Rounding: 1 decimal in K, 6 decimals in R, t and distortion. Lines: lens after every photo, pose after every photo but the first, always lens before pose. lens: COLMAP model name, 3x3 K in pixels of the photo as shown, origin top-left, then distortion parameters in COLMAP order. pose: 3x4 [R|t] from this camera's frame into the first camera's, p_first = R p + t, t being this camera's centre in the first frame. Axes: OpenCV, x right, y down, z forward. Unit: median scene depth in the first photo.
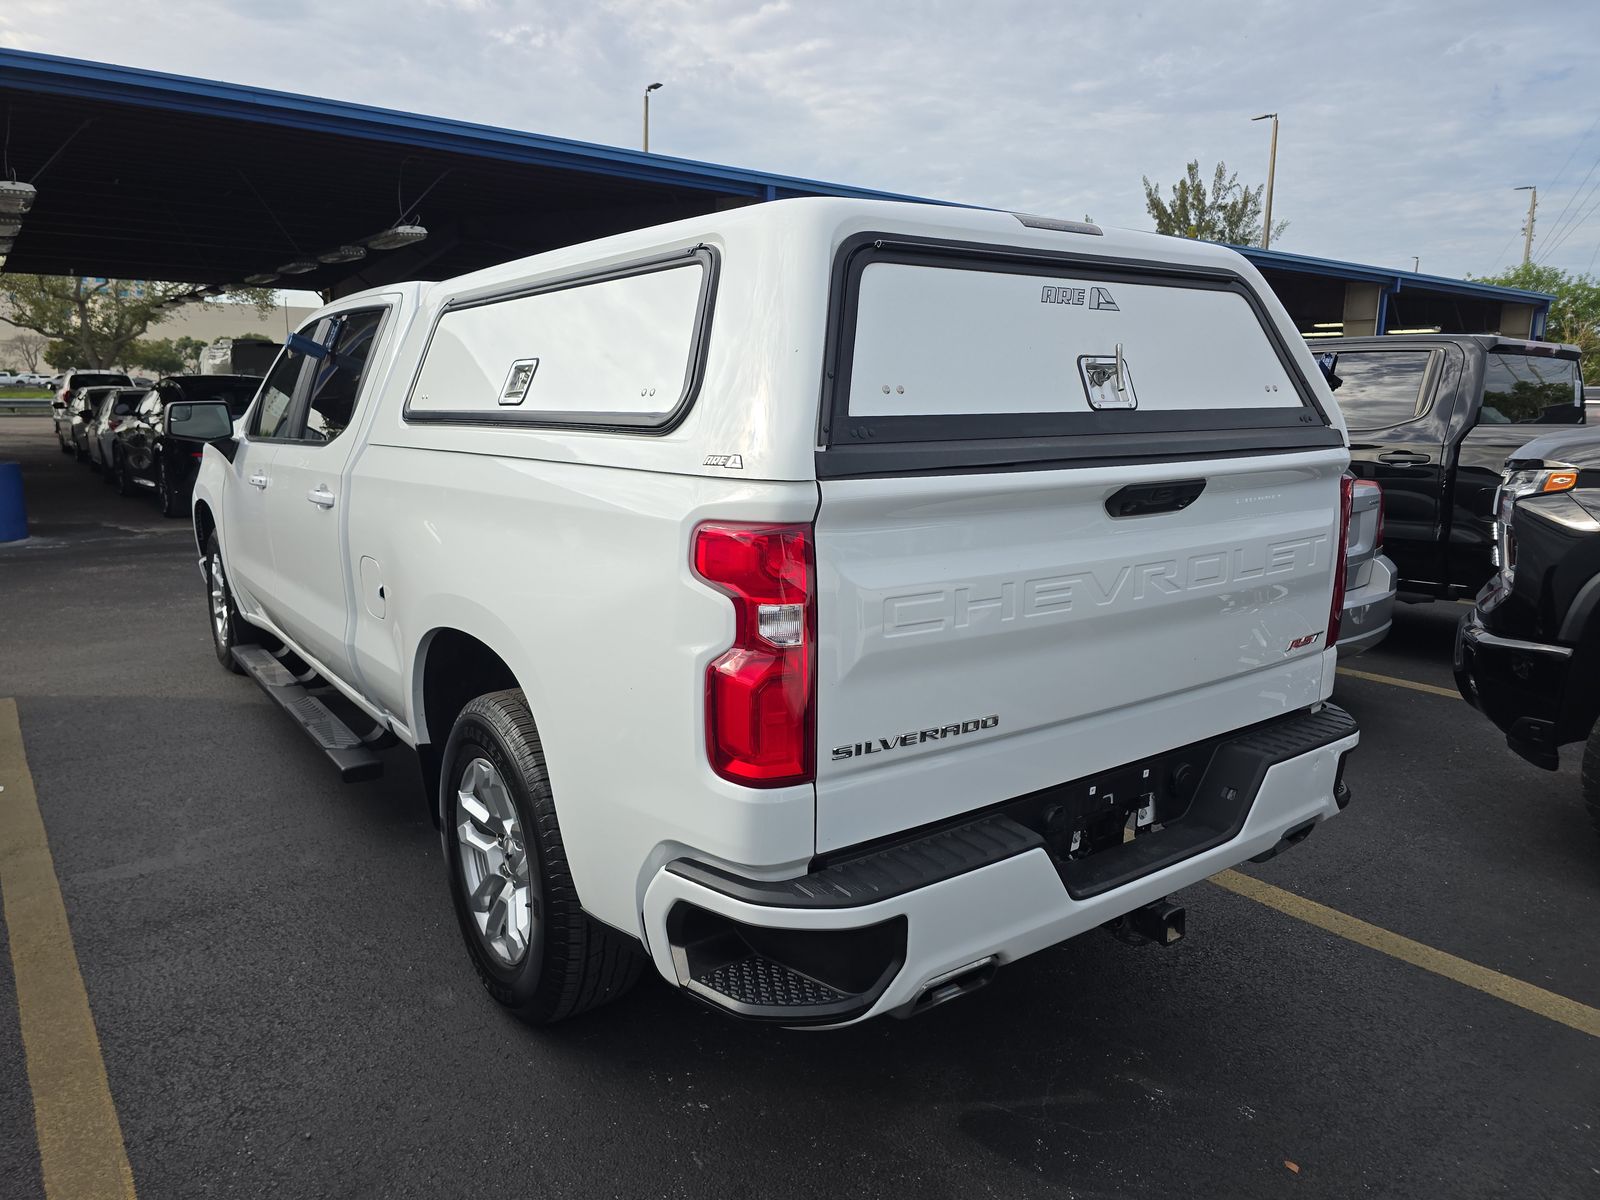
lens RADIAL K [[1088.1, 0, 800.0], [0, 1088.1, 600.0], [0, 0, 1]] dist [0.101325, -0.103524]
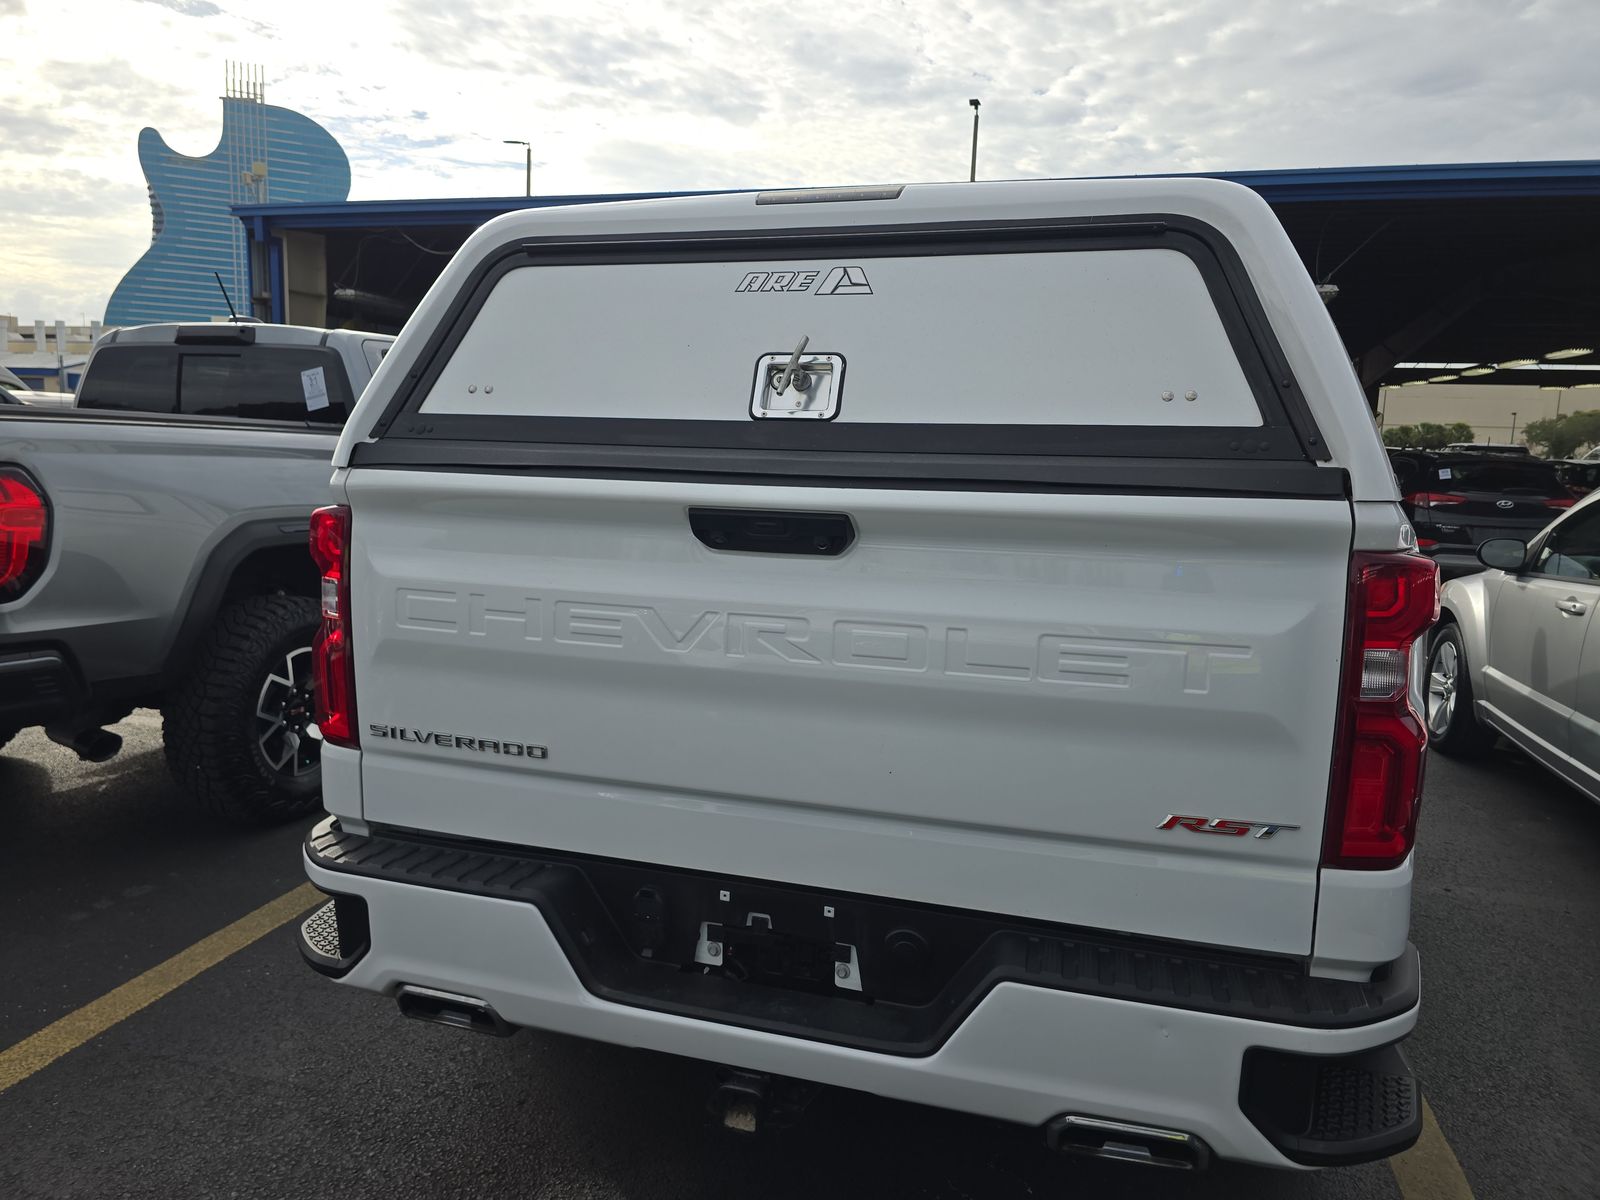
lens RADIAL K [[1088.1, 0, 800.0], [0, 1088.1, 600.0], [0, 0, 1]] dist [0.101325, -0.103524]
pose [[0.591311, 0.121952, -0.797170, 0.954258], [-0.175412, 0.984282, 0.020462, -0.065739], [0.787135, 0.127734, 0.603408, 0.568675]]
